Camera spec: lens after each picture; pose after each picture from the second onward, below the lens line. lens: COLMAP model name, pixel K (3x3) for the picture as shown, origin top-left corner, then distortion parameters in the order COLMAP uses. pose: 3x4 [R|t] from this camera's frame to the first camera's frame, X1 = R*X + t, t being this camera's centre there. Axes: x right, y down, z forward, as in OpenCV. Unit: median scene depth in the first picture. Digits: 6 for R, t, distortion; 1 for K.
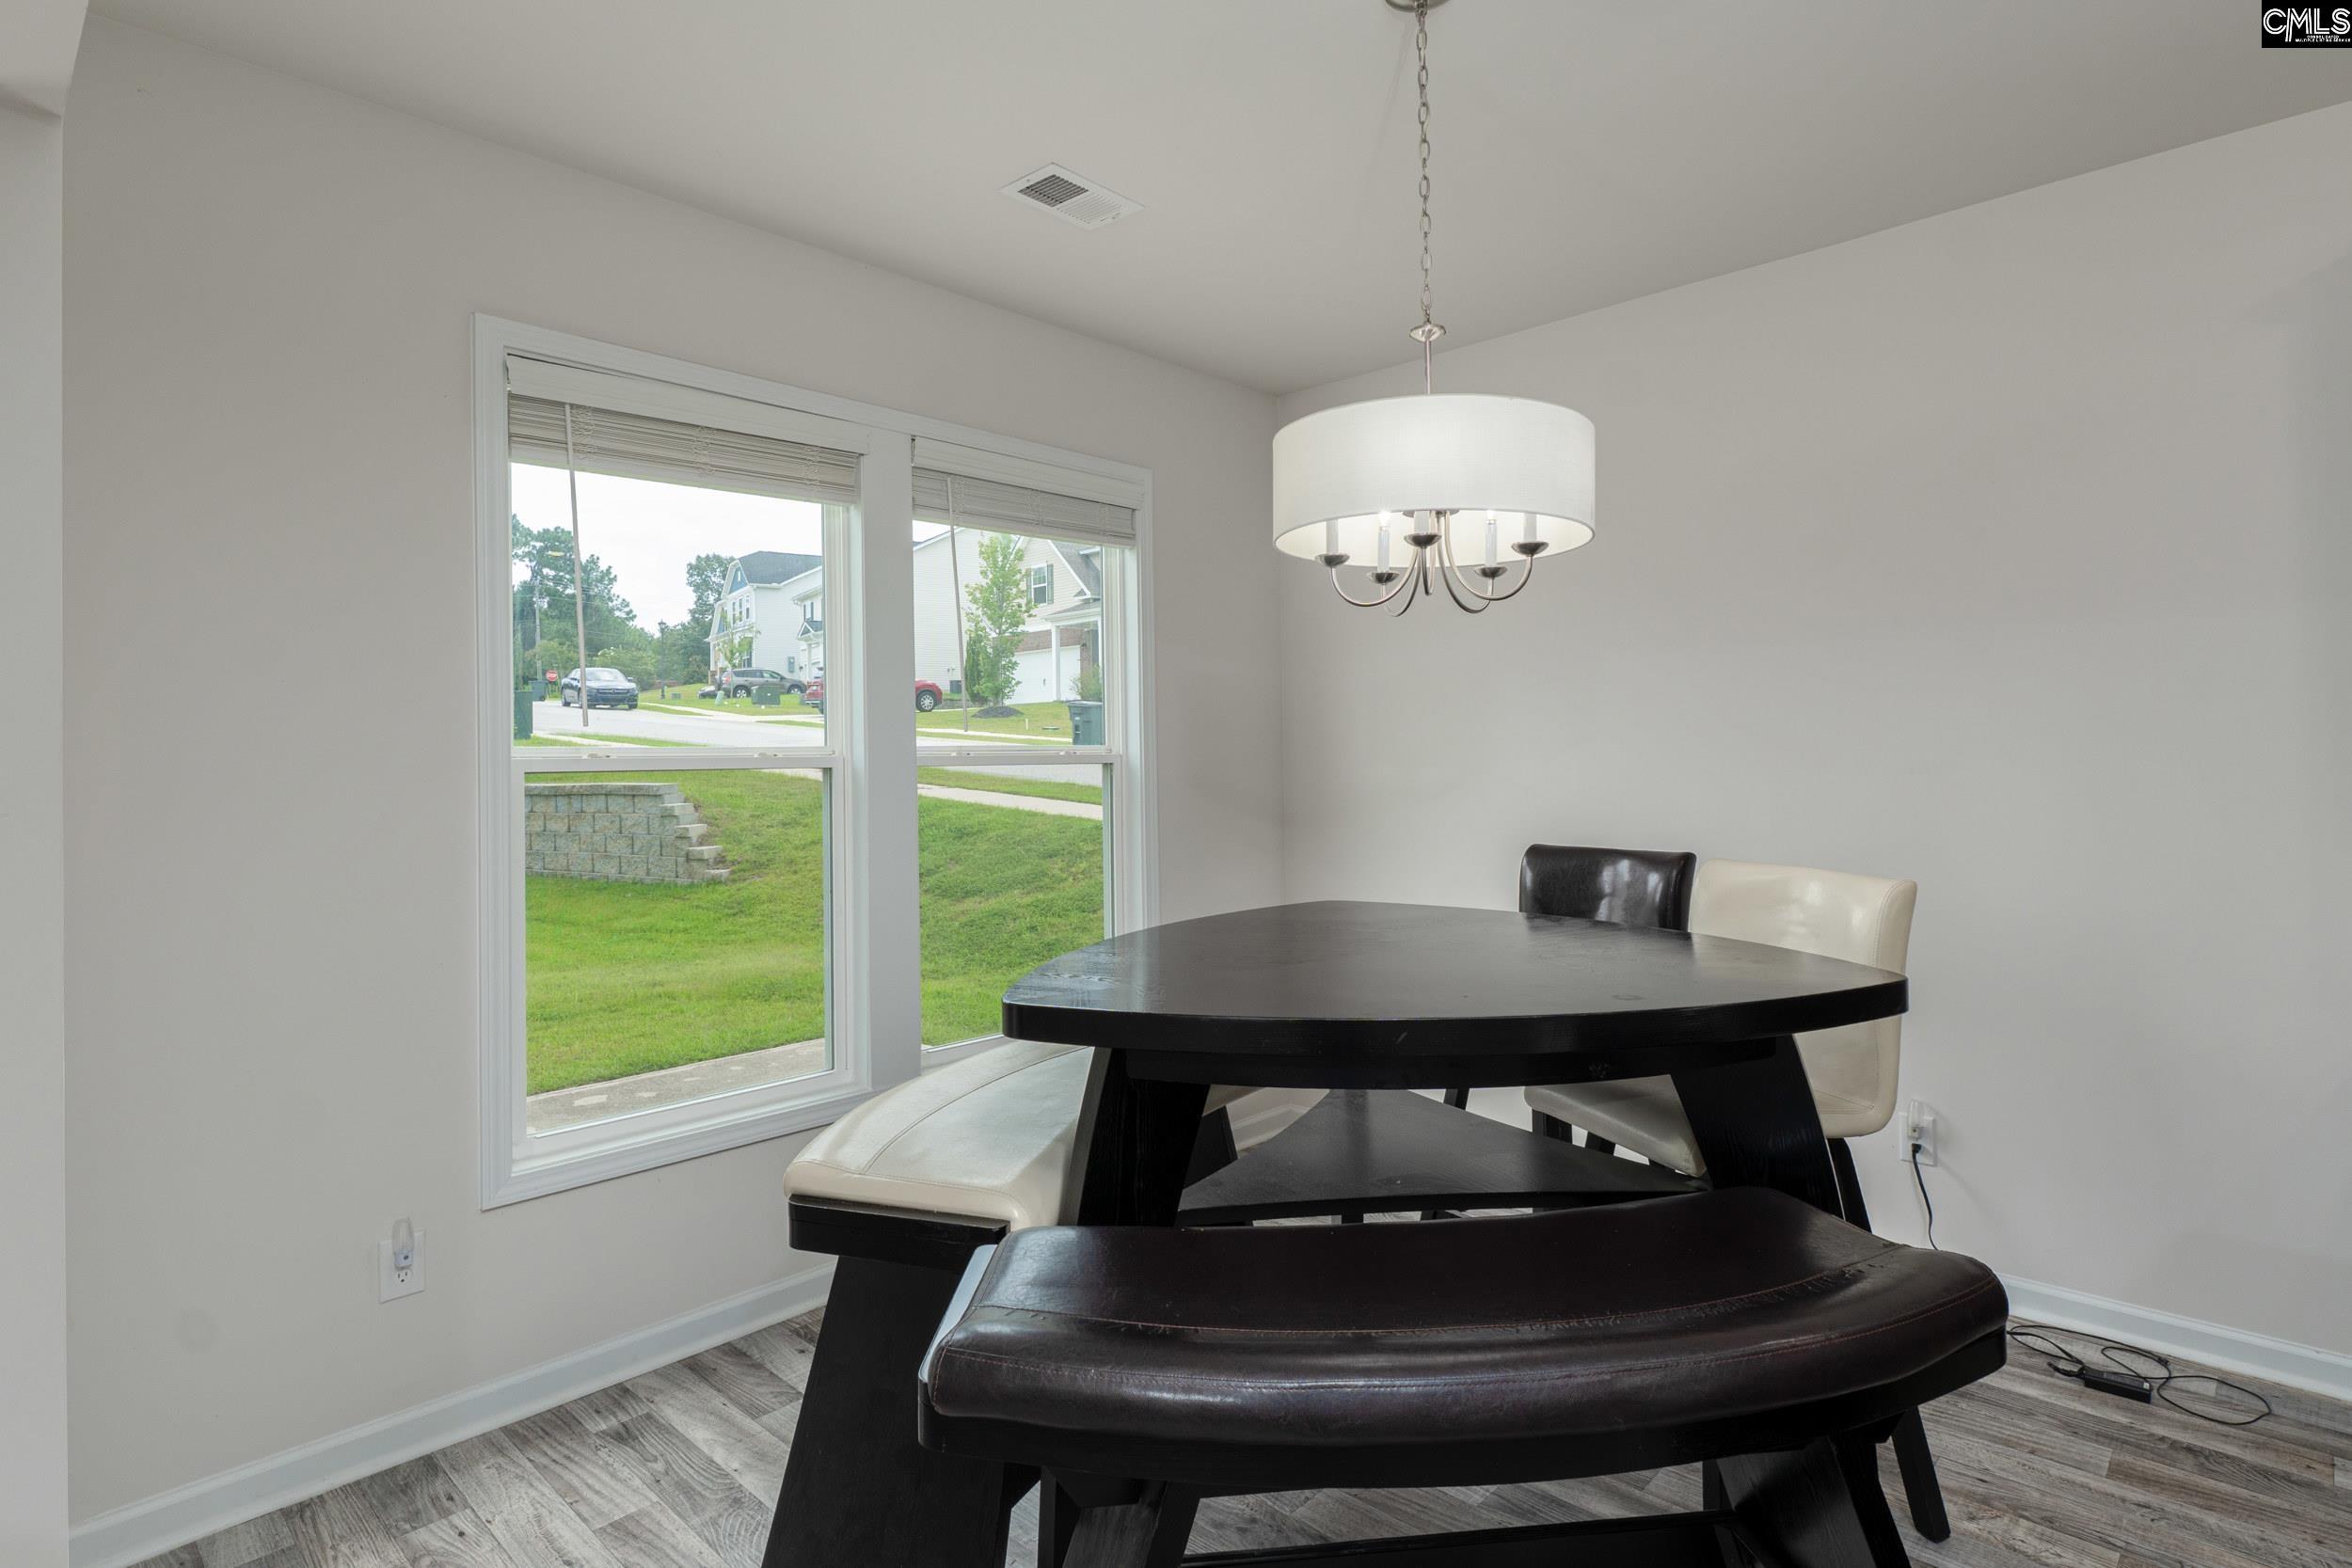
lens RADIAL K [[1165.1, 0, 1164.9], [0, 1165.1, 743.1], [0, 0, 1]] dist [-0.000658, 0.000156]
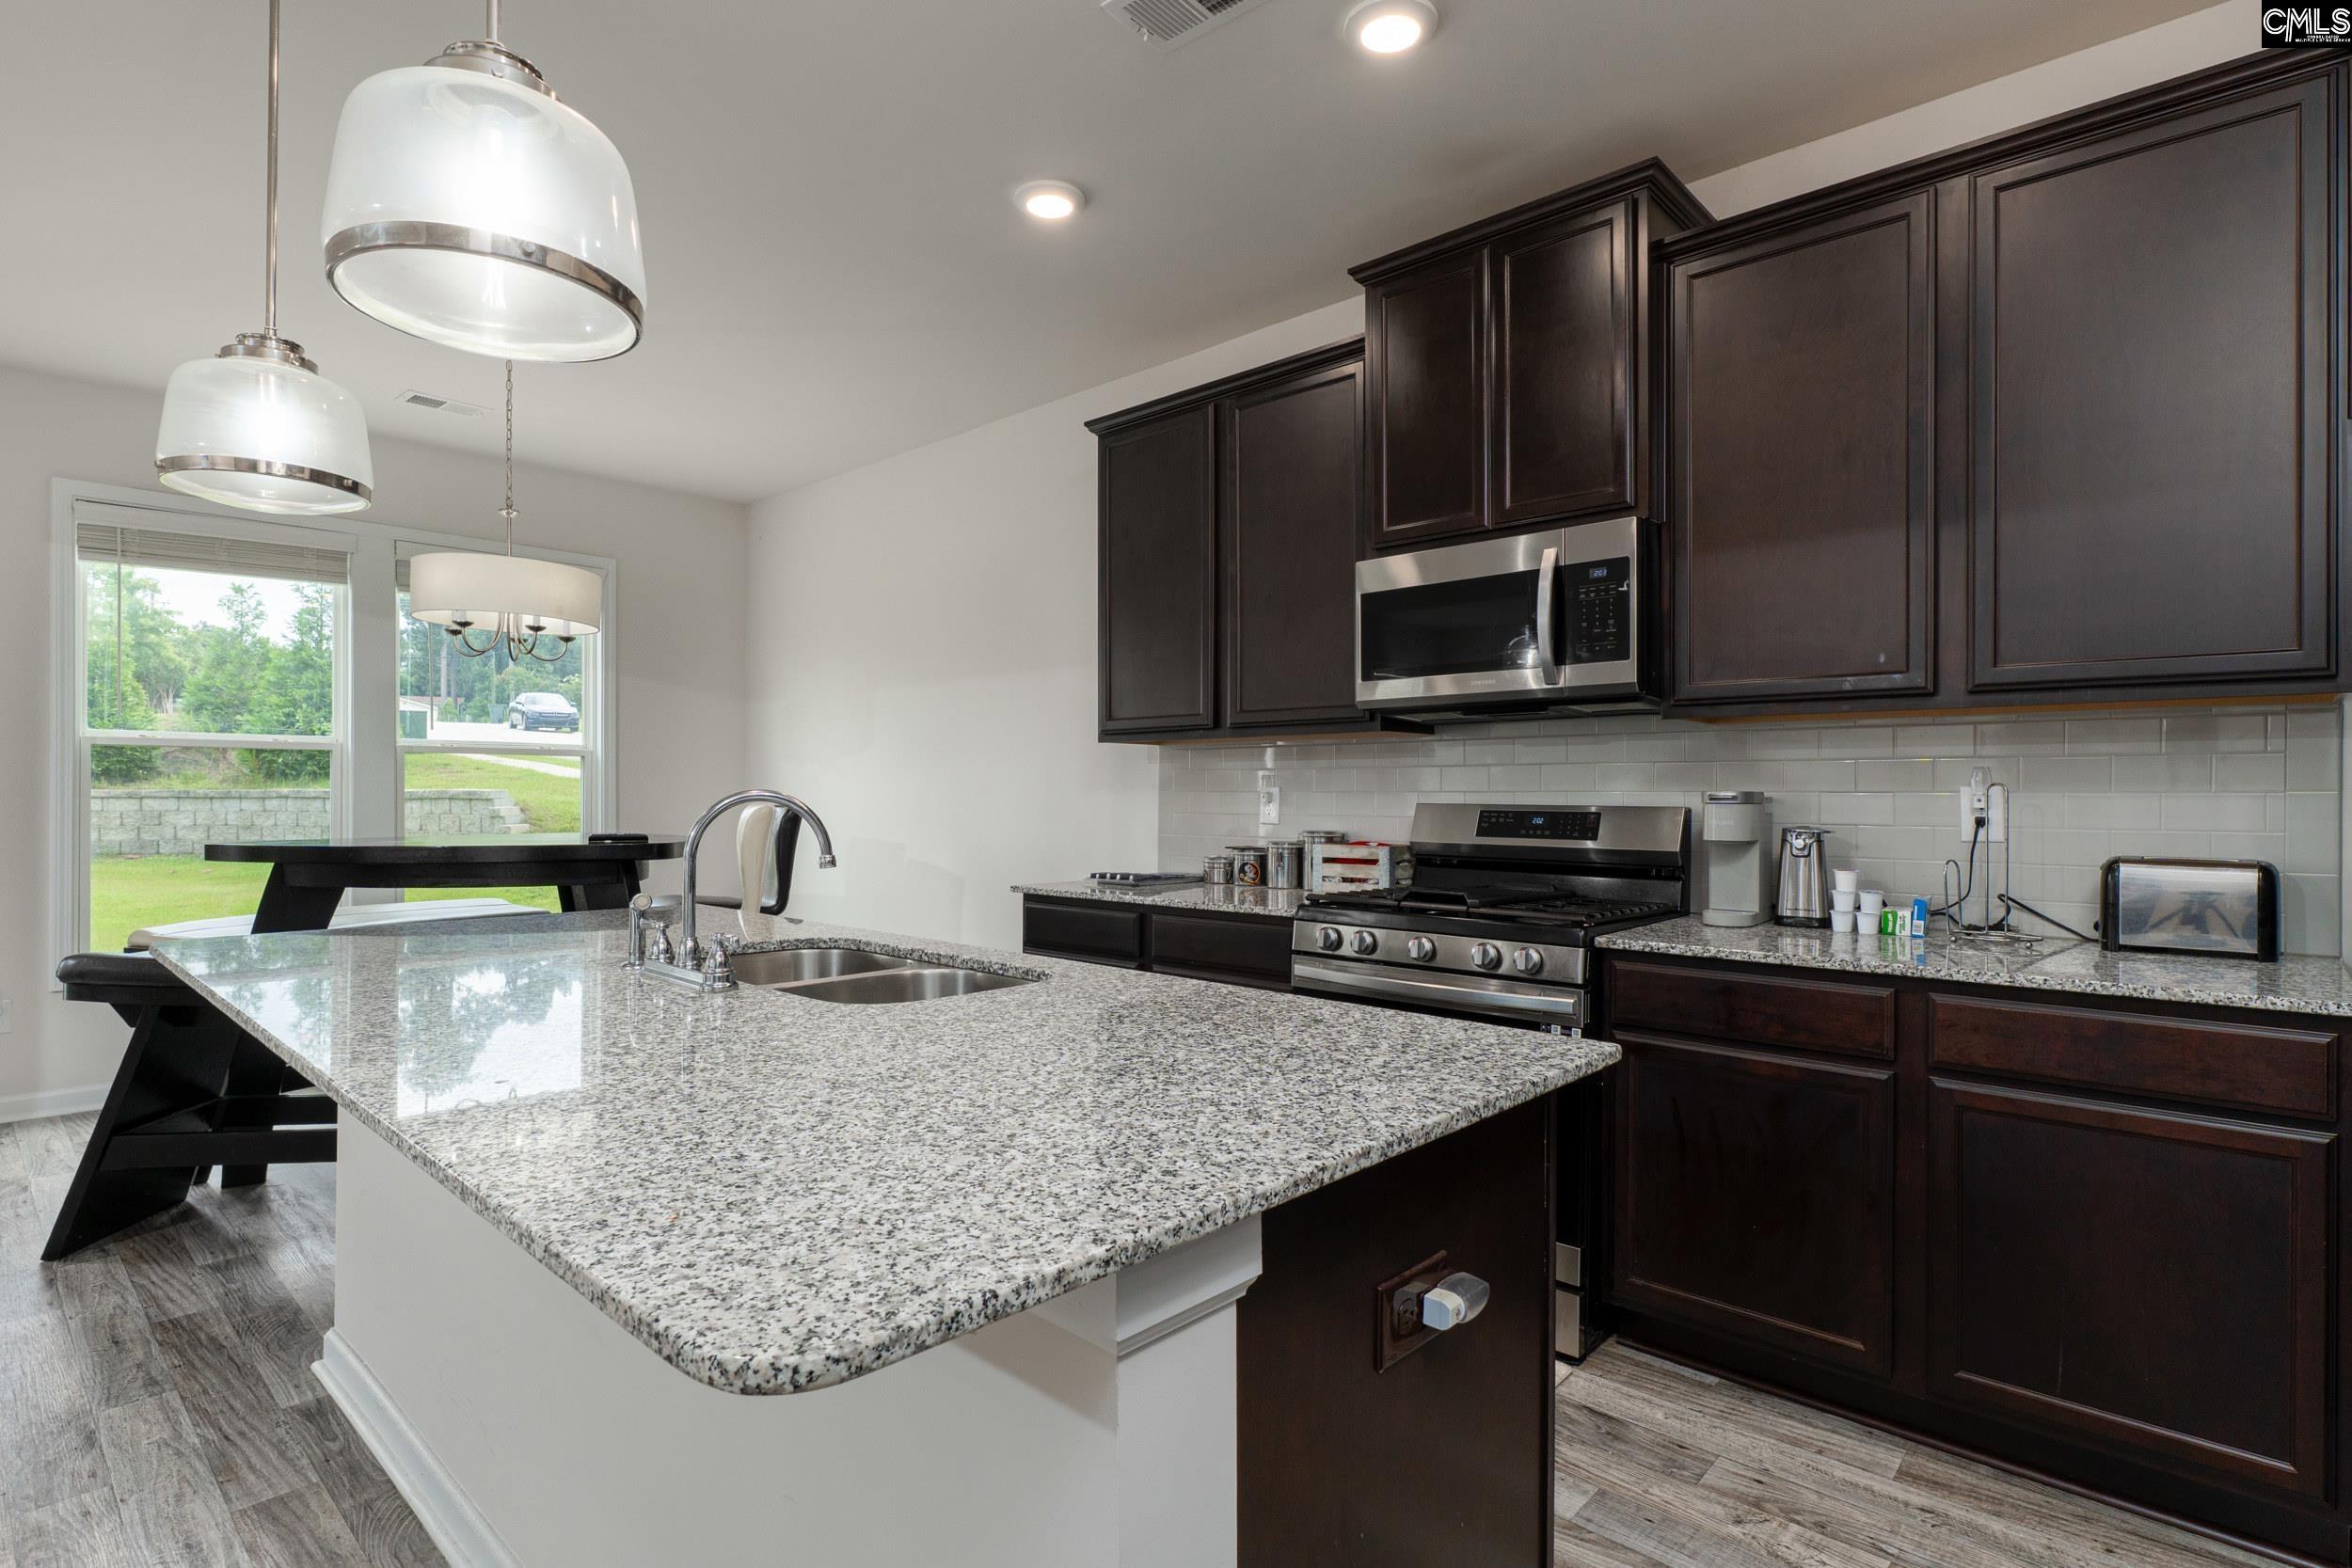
lens RADIAL K [[1165.1, 0, 1164.9], [0, 1165.1, 743.1], [0, 0, 1]] dist [-0.000658, 0.000156]
pose [[0.999767, 0.021564, 0.000379, 1.294406], [-0.021551, 0.999525, -0.022040, 0.040073], [-0.000854, 0.022027, 0.999757, -0.878384]]
